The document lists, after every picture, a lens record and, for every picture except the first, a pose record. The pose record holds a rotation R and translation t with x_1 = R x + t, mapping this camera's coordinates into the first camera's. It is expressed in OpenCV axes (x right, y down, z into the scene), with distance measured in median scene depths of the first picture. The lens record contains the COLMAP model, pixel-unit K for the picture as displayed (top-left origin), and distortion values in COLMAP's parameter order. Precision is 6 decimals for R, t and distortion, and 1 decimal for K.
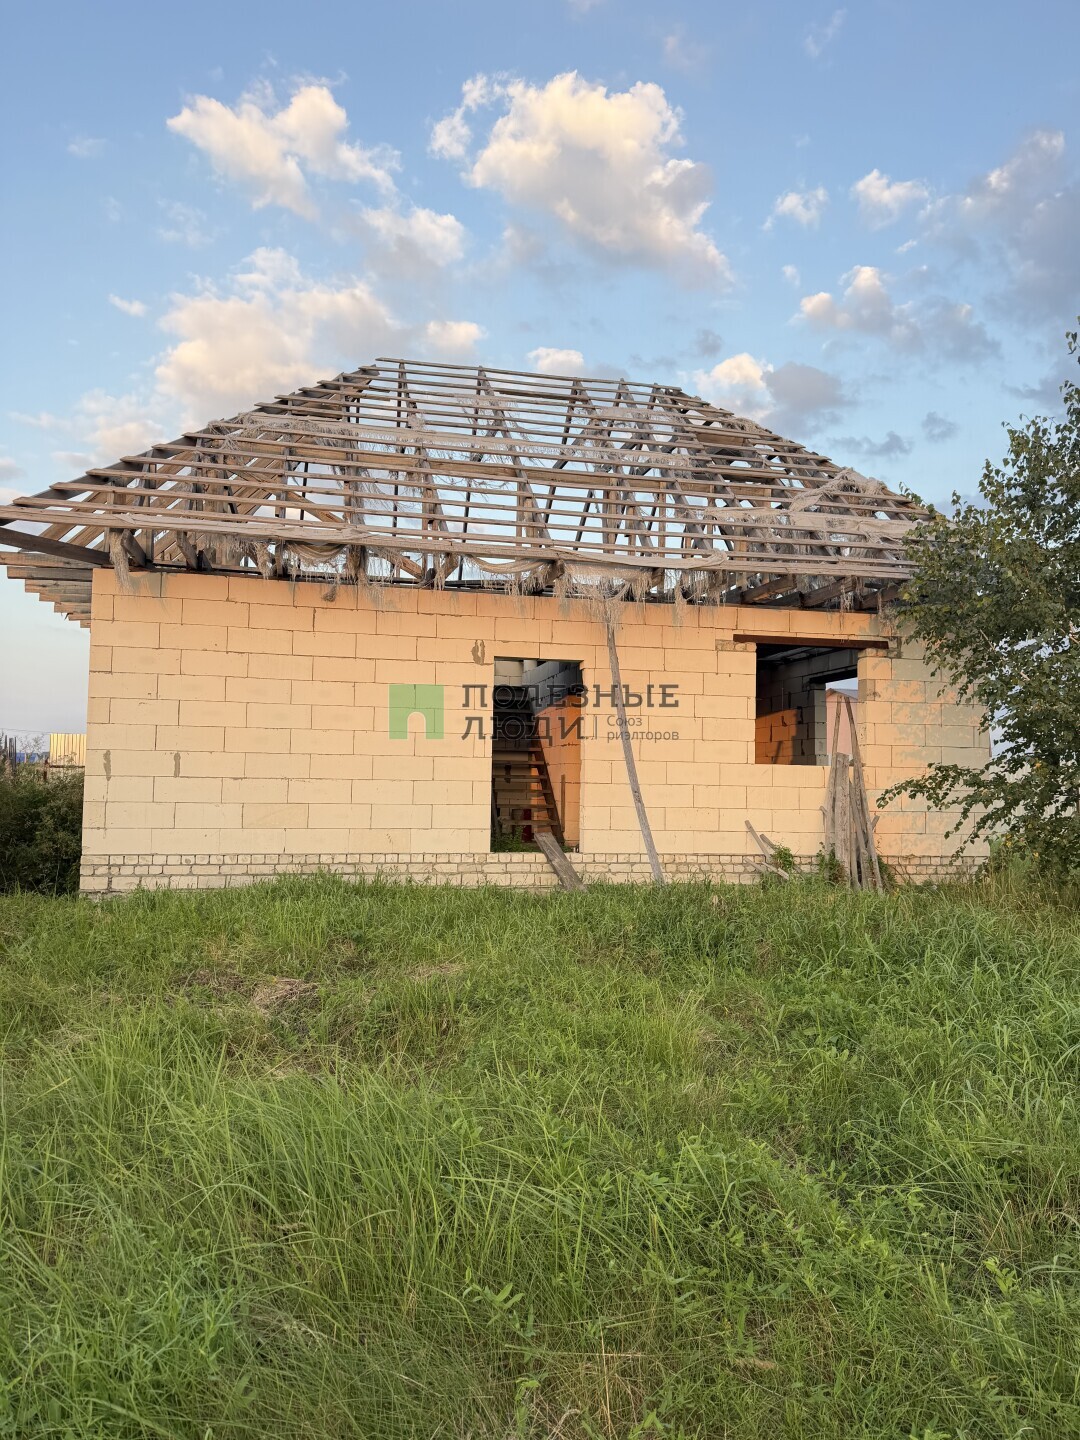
lens RADIAL K [[997.7, 0, 541.4], [0, 997.7, 718.6], [0, 0, 1]] dist [0.072162, 0.000304]
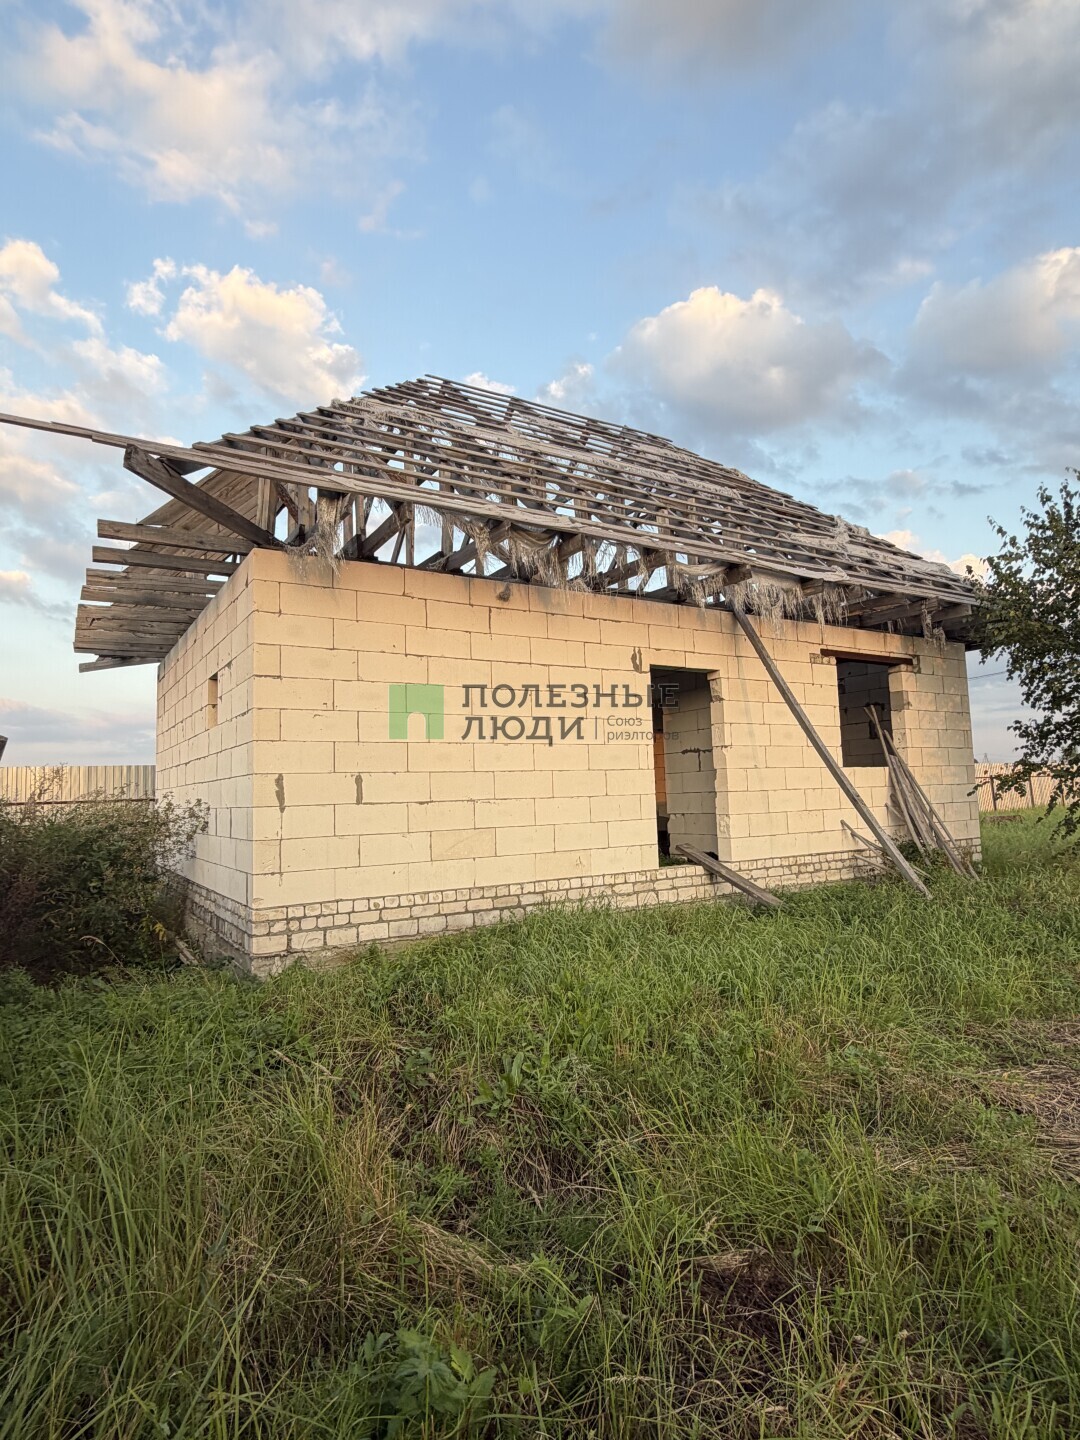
lens RADIAL K [[816.9, 0, 541.4], [0, 816.9, 733.7], [0, 0, 1]] dist [-0.009234, -0.003079]
pose [[0.935209, -0.030327, 0.352796, -0.424680], [0.052341, 0.997220, -0.053026, 0.040815], [-0.350207, 0.068056, 0.934197, 0.298310]]
